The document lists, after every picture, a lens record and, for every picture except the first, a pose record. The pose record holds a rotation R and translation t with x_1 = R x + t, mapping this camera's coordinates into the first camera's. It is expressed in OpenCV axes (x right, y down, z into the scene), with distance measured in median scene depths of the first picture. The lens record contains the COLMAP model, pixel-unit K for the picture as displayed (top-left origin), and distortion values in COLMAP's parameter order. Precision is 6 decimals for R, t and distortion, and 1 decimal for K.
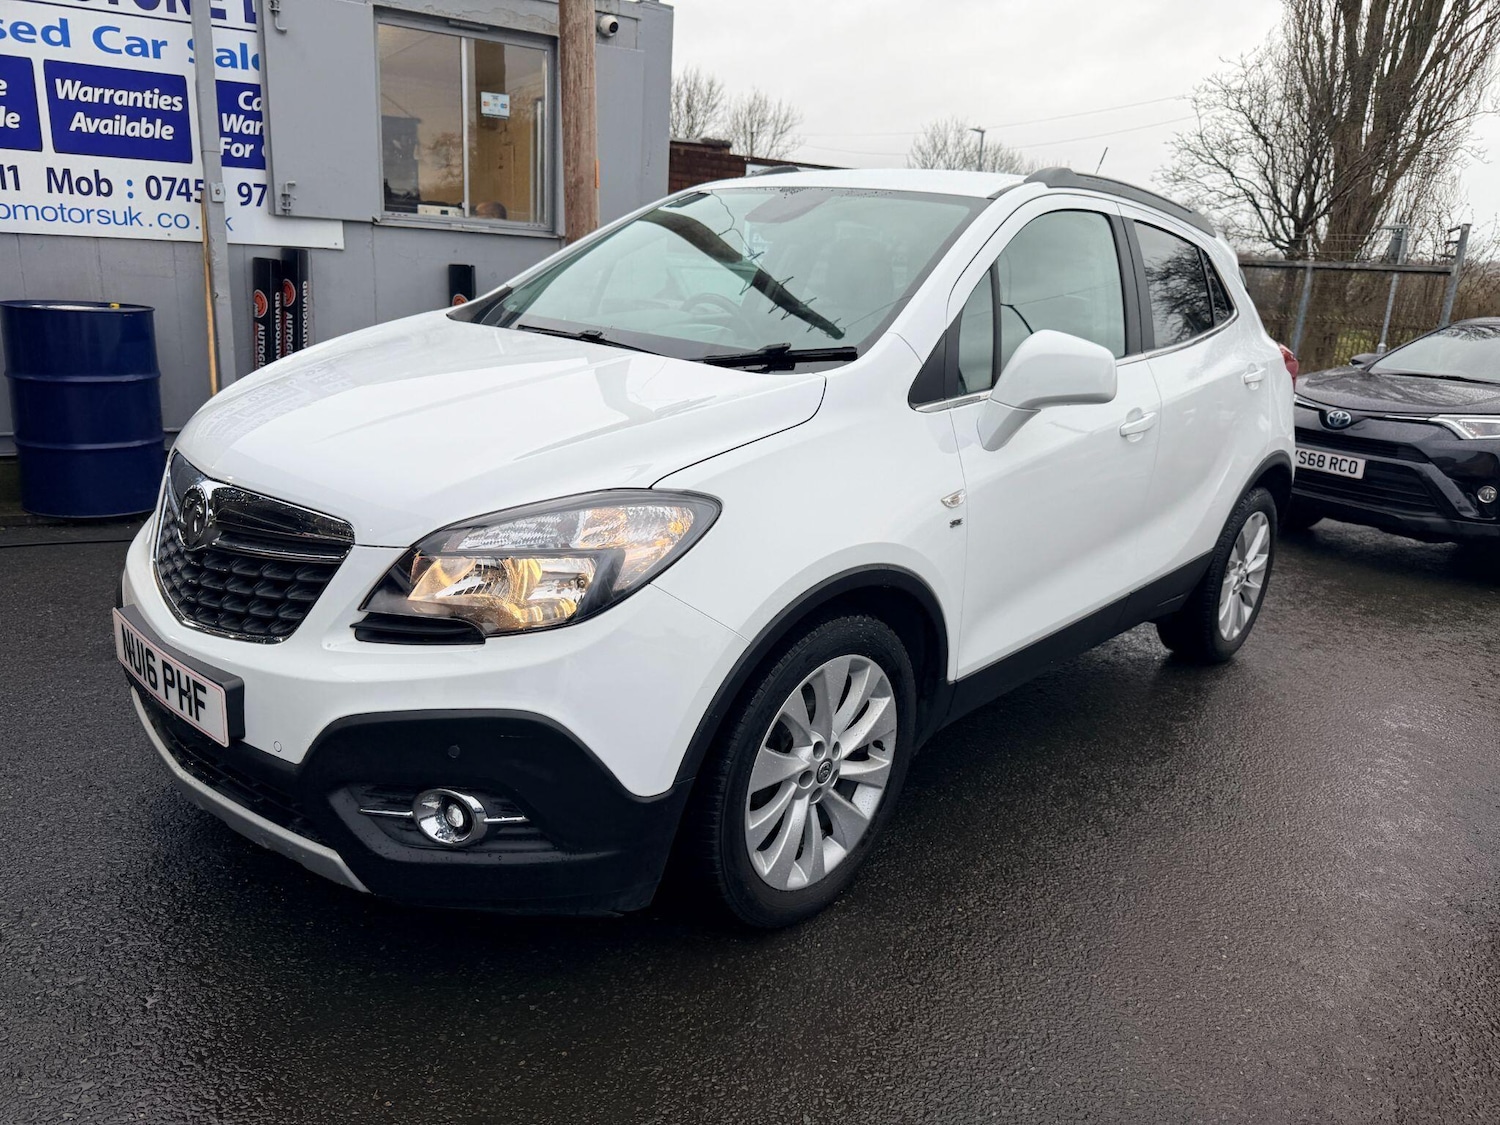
lens RADIAL K [[1064.1, 0, 745.0], [0, 1064.1, 548.8], [0, 0, 1]] dist [0.015031, -0.015853]
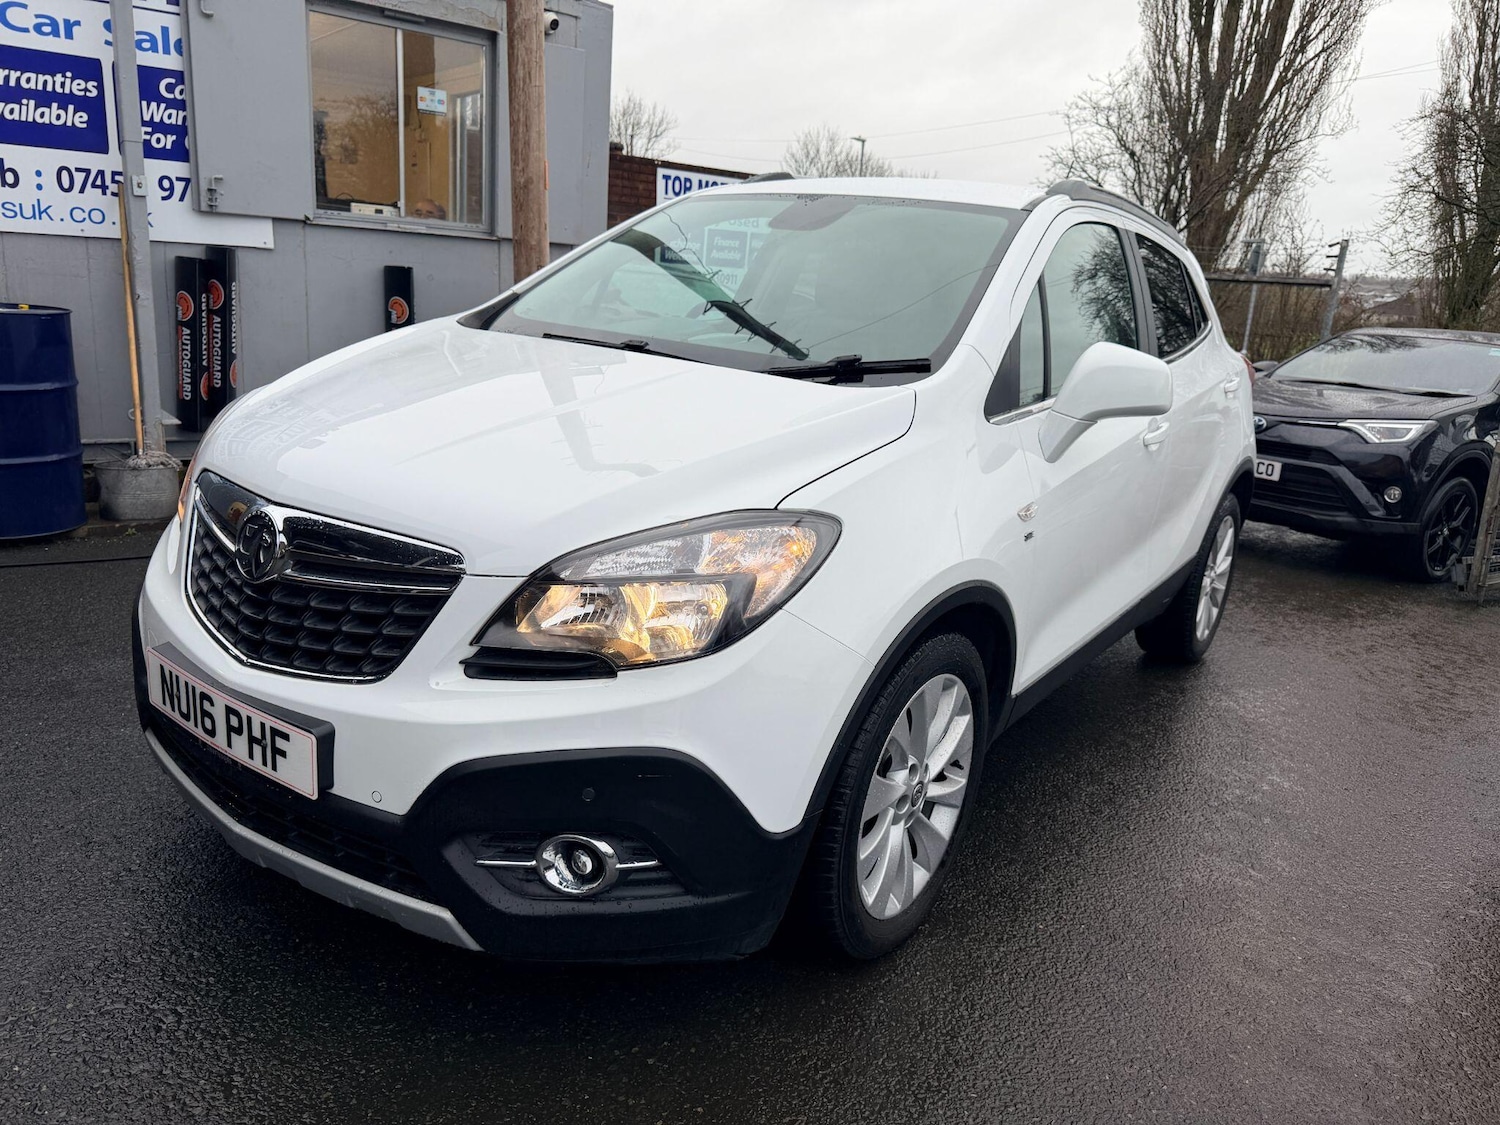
lens RADIAL K [[1064.1, 0, 738.5], [0, 1064.1, 548.0], [0, 0, 1]] dist [0.015031, -0.015853]
pose [[0.993303, -0.017367, 0.114228, -0.168033], [0.017823, 0.999837, -0.002971, -0.014198], [-0.114158, 0.004987, 0.993450, 0.040577]]
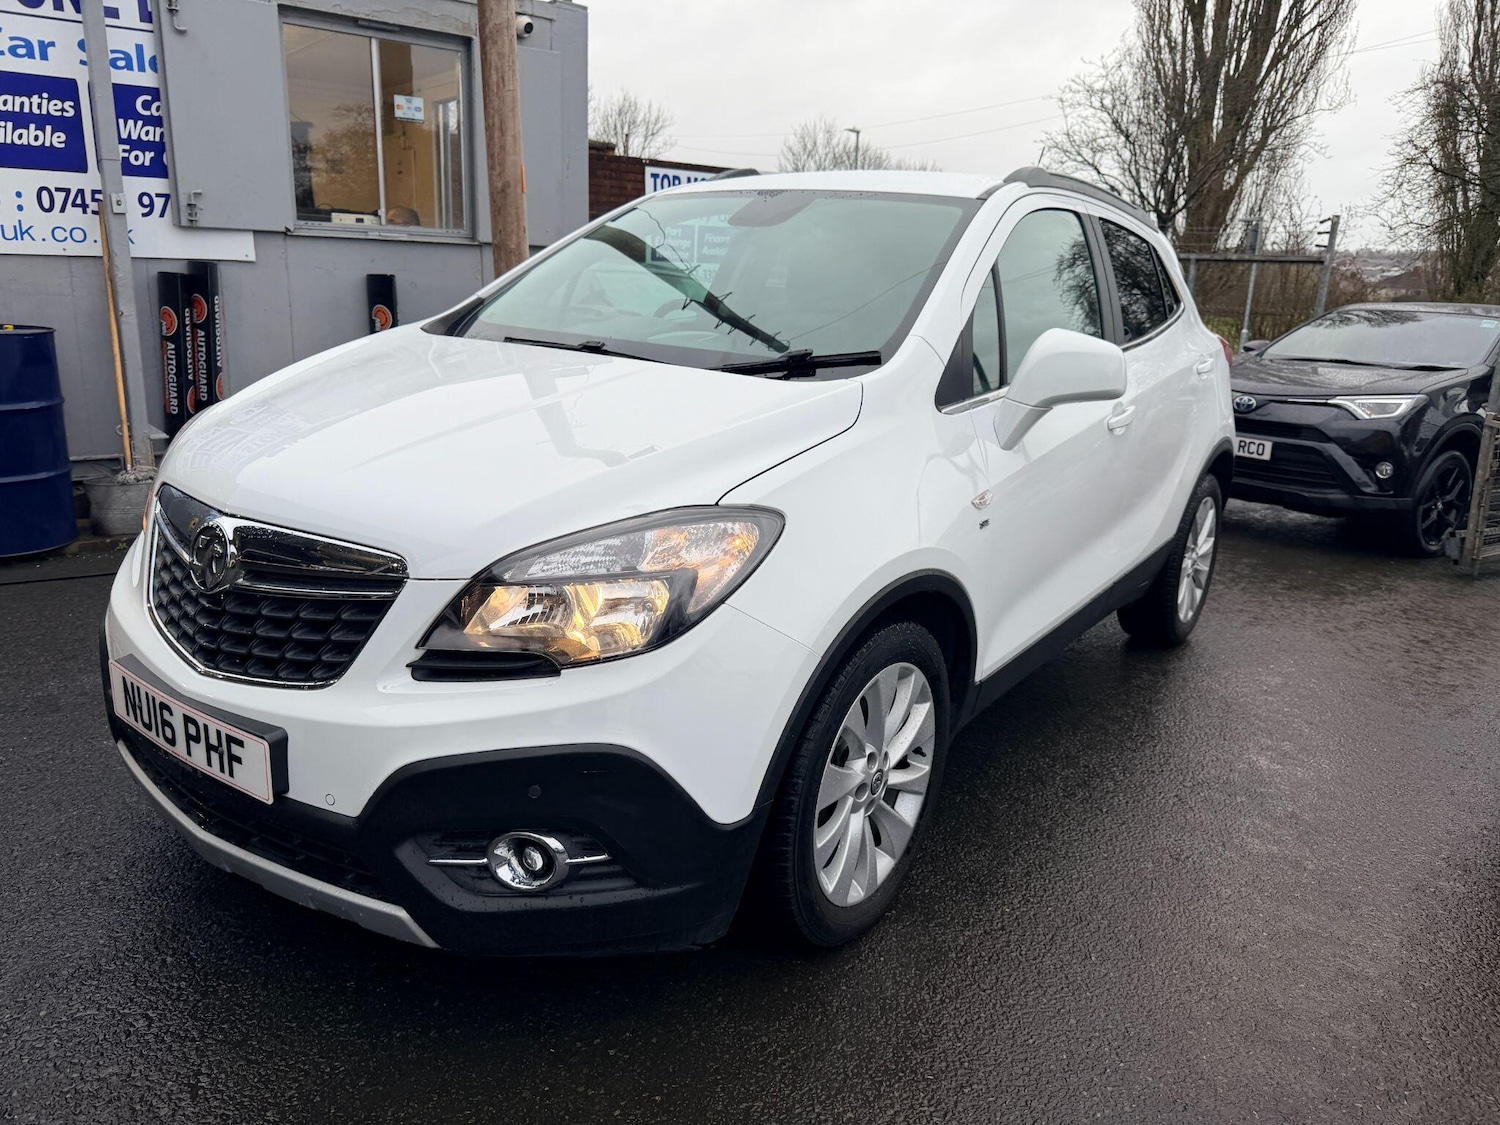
lens RADIAL K [[1064.1, 0, 740.2], [0, 1064.1, 548.7], [0, 0, 1]] dist [0.015031, -0.015853]
pose [[0.993382, -0.048426, 0.104151, -0.123153], [0.048543, 0.998820, 0.001411, -0.012489], [-0.104097, 0.003655, 0.994560, 0.026807]]
